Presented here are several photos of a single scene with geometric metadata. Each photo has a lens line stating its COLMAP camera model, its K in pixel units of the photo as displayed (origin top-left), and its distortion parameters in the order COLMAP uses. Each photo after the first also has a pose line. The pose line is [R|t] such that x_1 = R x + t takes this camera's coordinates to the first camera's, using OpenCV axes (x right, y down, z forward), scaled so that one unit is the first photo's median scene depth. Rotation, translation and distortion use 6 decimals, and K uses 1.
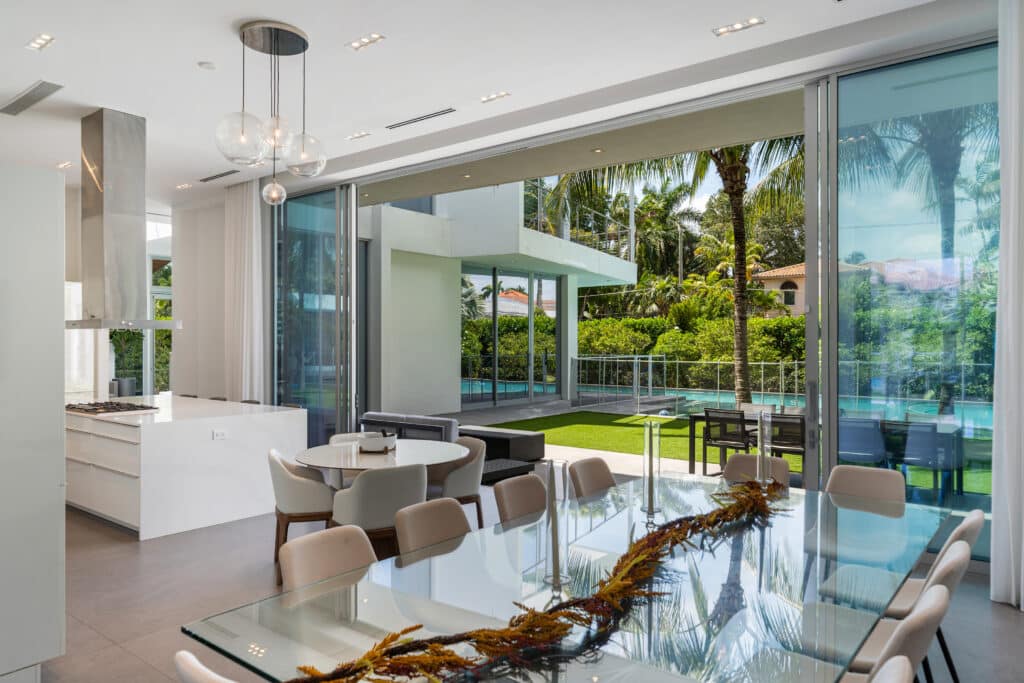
lens RADIAL K [[680.7, 0, 512.0], [0, 680.7, 341.5], [0, 0, 1]] dist [-0.001228, 0.000202]
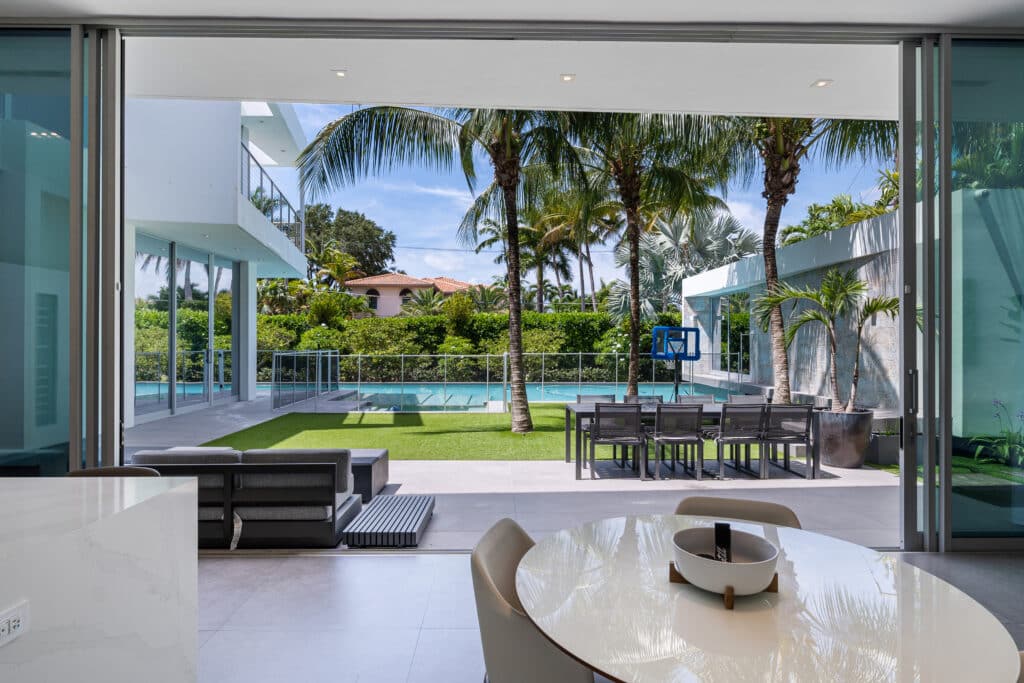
lens RADIAL K [[569.1, 0, 512.0], [0, 569.1, 341.5], [0, 0, 1]] dist [0.000544, 0.000204]
pose [[0.775182, -0.000320, 0.631738, -0.119965], [-0.001618, 0.999996, 0.002492, 0.004985], [-0.631736, -0.002954, 0.775178, 0.197088]]
